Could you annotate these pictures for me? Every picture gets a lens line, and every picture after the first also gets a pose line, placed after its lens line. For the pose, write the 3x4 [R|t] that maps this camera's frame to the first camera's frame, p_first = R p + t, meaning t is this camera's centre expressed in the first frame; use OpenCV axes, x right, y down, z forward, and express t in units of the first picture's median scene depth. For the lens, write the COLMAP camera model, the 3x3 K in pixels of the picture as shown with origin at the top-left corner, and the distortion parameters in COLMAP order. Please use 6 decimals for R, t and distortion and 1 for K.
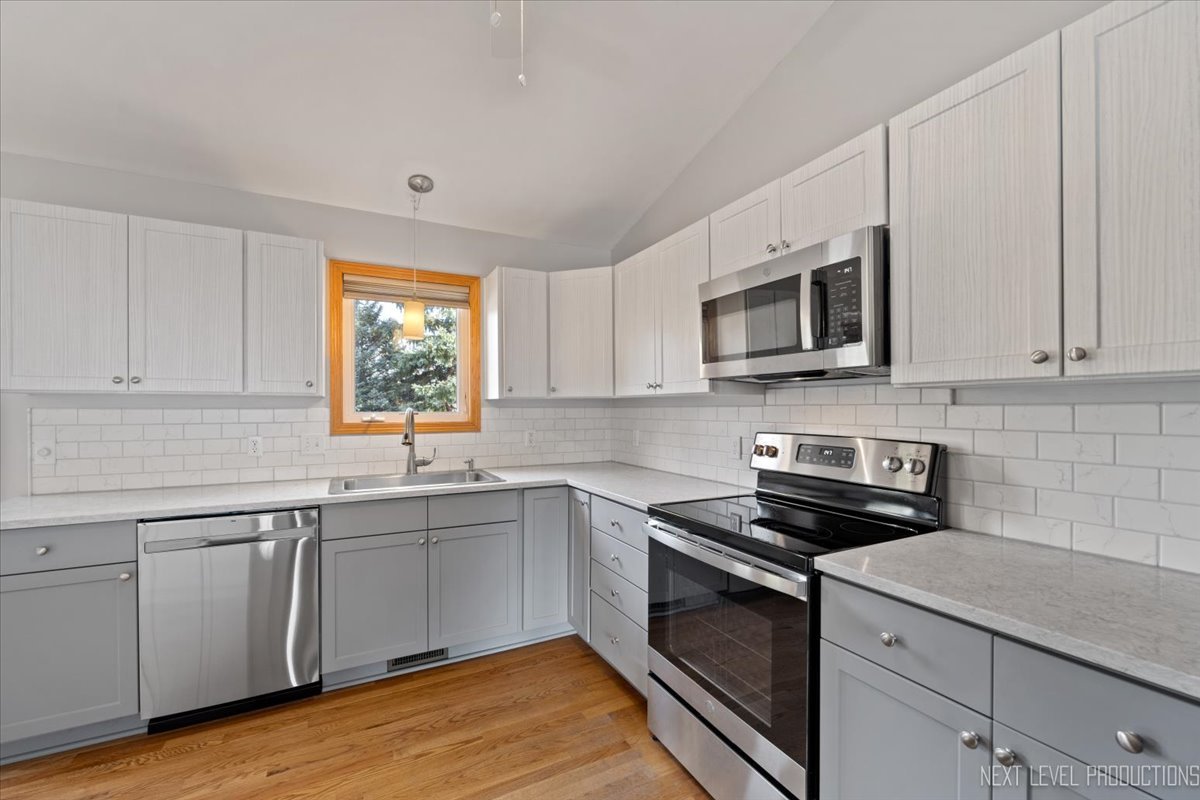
lens RADIAL K [[481.6, 0, 586.8], [0, 481.6, 404.0], [0, 0, 1]] dist [-0.004259, -0.000346]
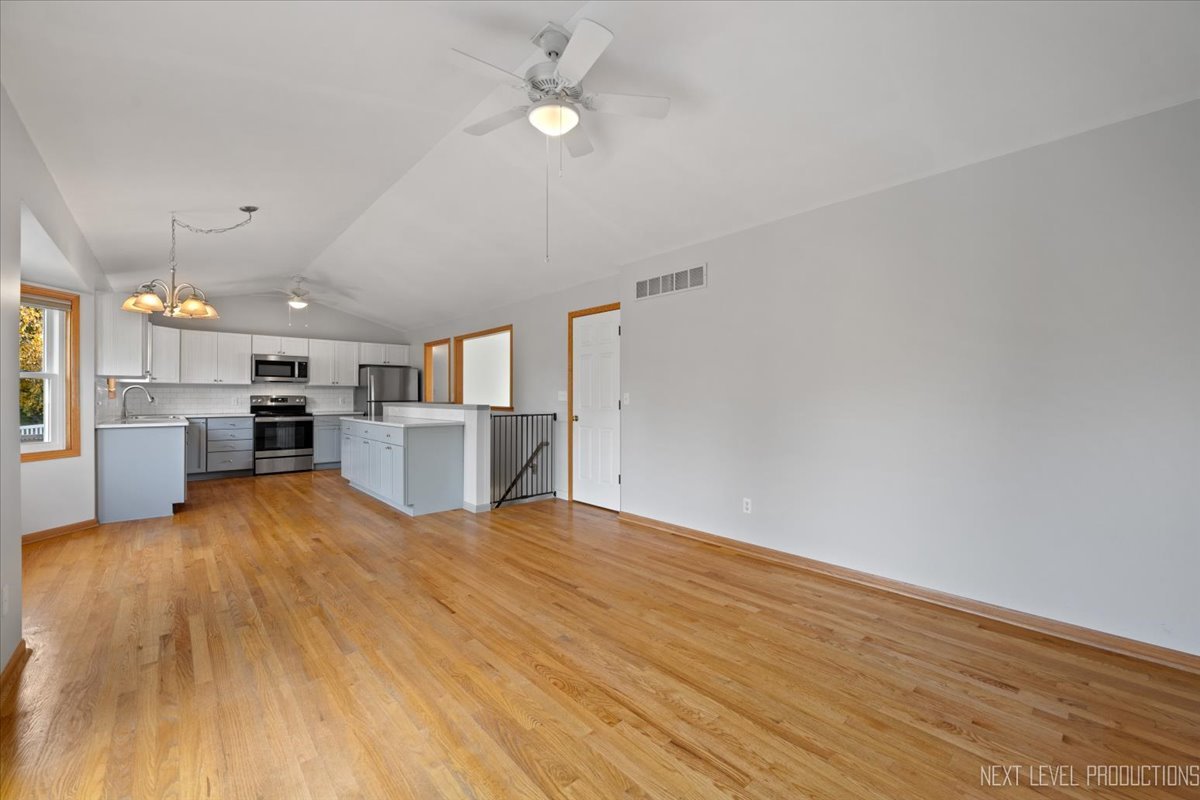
lens RADIAL K [[495.7, 0, 600.0], [0, 495.7, 400.0], [0, 0, 1]] dist [-0.002644, -0.000319]
pose [[-0.245101, 0.001226, 0.969497, -4.474639], [-0.003481, 0.999992, -0.002145, 0.105019], [-0.969491, -0.003900, -0.245095, -0.682803]]
